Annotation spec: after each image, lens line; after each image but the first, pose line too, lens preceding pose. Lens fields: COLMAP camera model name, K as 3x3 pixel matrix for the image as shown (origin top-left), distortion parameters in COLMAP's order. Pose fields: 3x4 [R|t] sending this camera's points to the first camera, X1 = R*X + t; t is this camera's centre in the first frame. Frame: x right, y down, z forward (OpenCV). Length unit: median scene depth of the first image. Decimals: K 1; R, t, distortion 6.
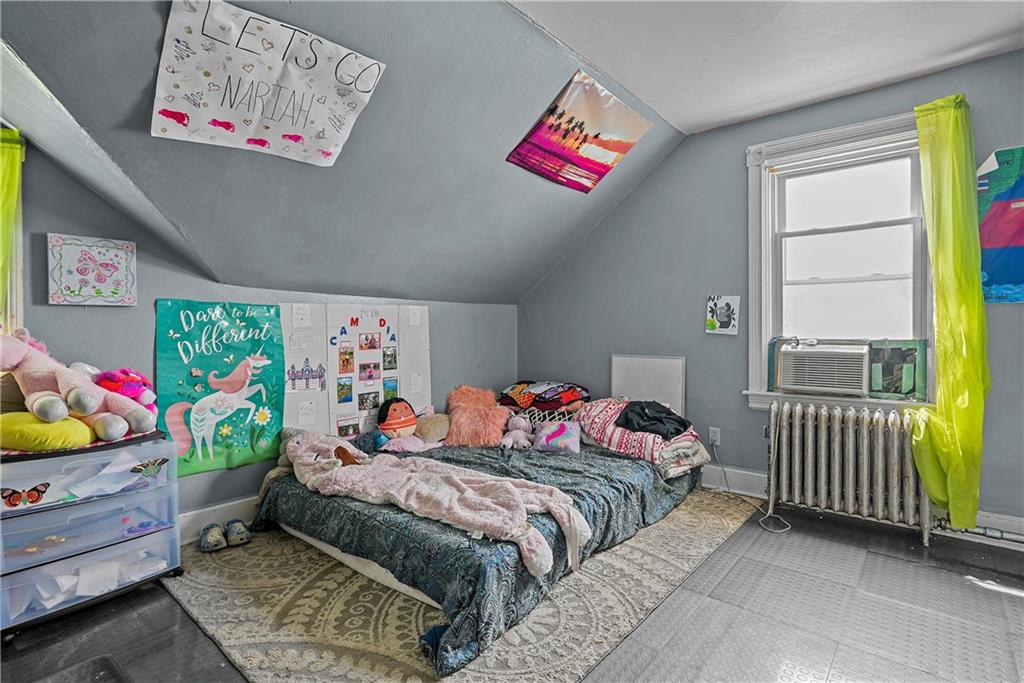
lens RADIAL K [[492.2, 0, 514.5], [0, 492.2, 335.9], [0, 0, 1]] dist [-0.001082, 0.000231]
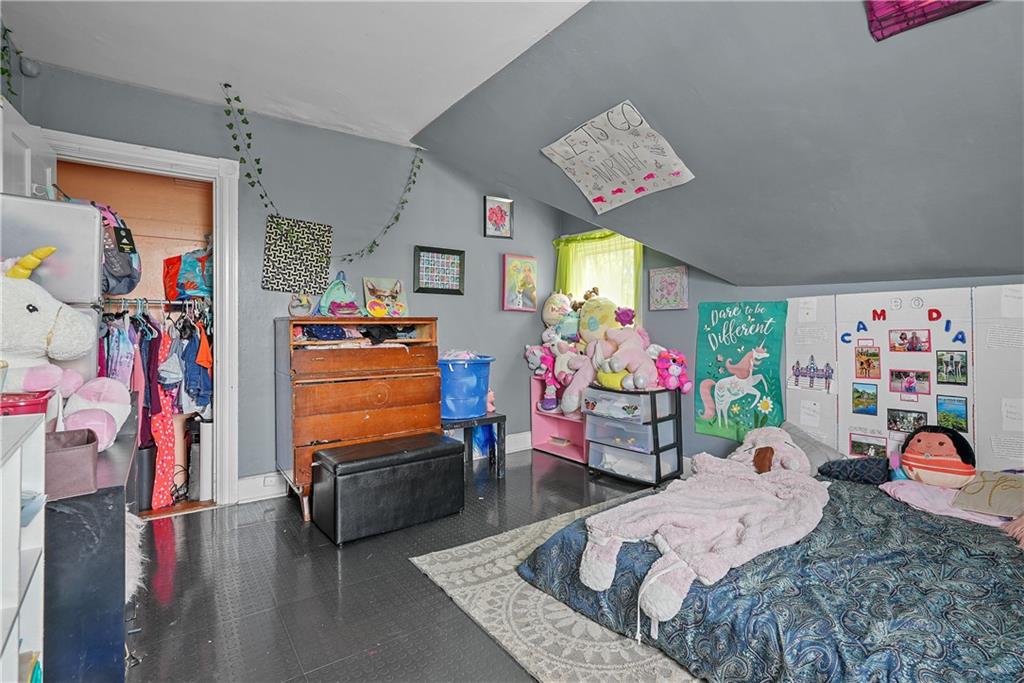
lens RADIAL K [[492.2, 0, 514.5], [0, 492.2, 335.9], [0, 0, 1]] dist [-0.001082, 0.000231]
pose [[-0.231906, 0.028204, -0.972329, 0.622862], [-0.006256, 0.999516, 0.030485, -0.016744], [0.972718, 0.013152, -0.231617, 0.670260]]
